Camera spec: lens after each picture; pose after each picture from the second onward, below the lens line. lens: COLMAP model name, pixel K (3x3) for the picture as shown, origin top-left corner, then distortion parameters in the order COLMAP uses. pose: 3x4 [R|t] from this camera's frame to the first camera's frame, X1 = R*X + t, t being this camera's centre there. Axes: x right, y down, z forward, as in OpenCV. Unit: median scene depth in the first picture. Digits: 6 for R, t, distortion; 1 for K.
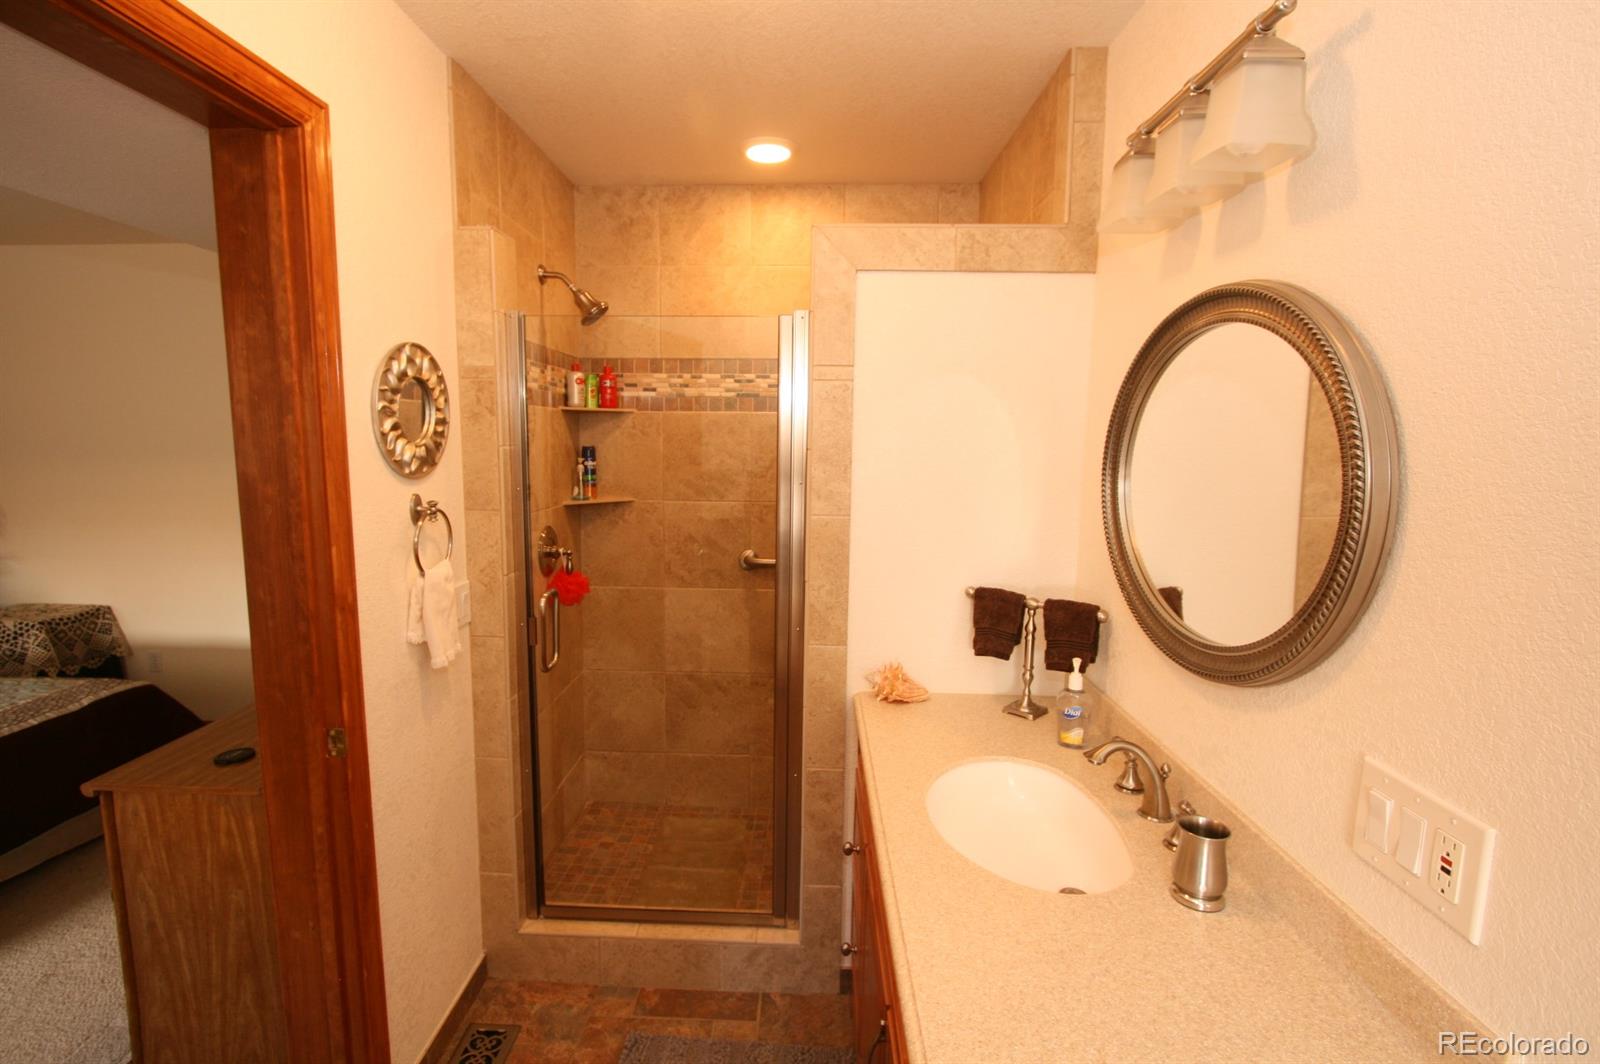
lens RADIAL K [[732.0, 0, 790.1], [0, 732.0, 529.4], [0, 0, 1]] dist [-0.012007, 0.001897]
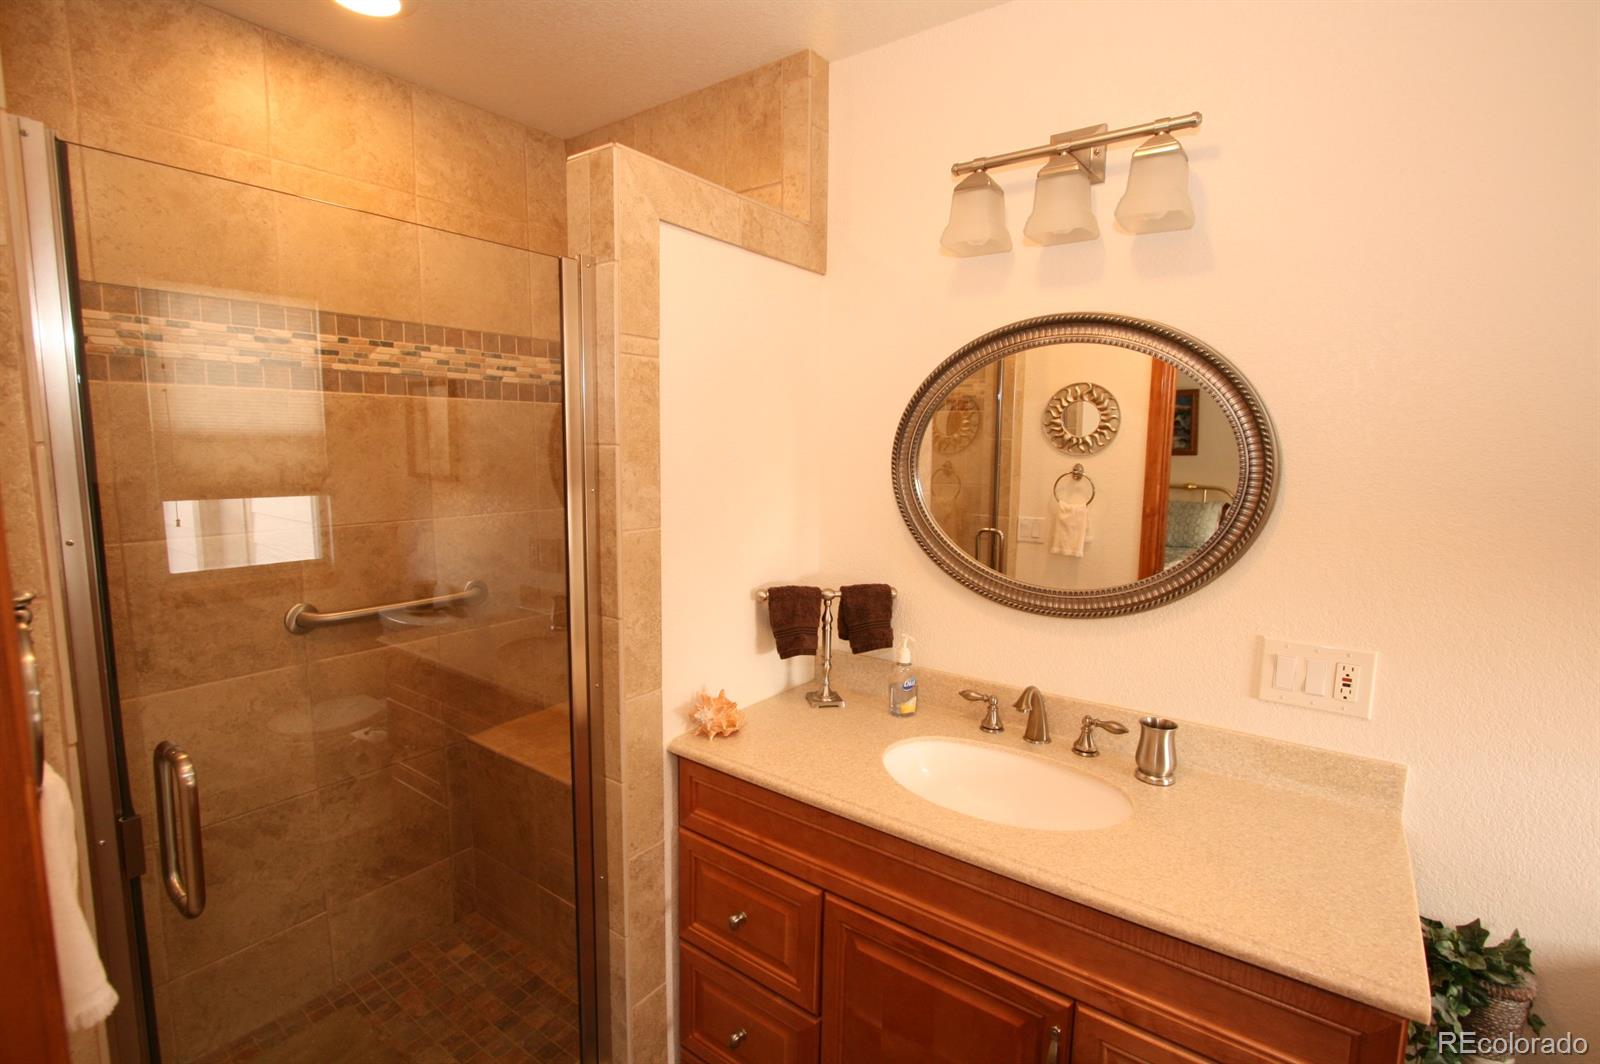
lens RADIAL K [[732.0, 0, 795.1], [0, 732.0, 531.3], [0, 0, 1]] dist [-0.012007, 0.001897]
pose [[0.587094, -0.103422, 0.802885, -0.478901], [0.097696, 0.993608, 0.056552, -0.044875], [-0.803602, 0.045237, 0.593445, 0.407428]]
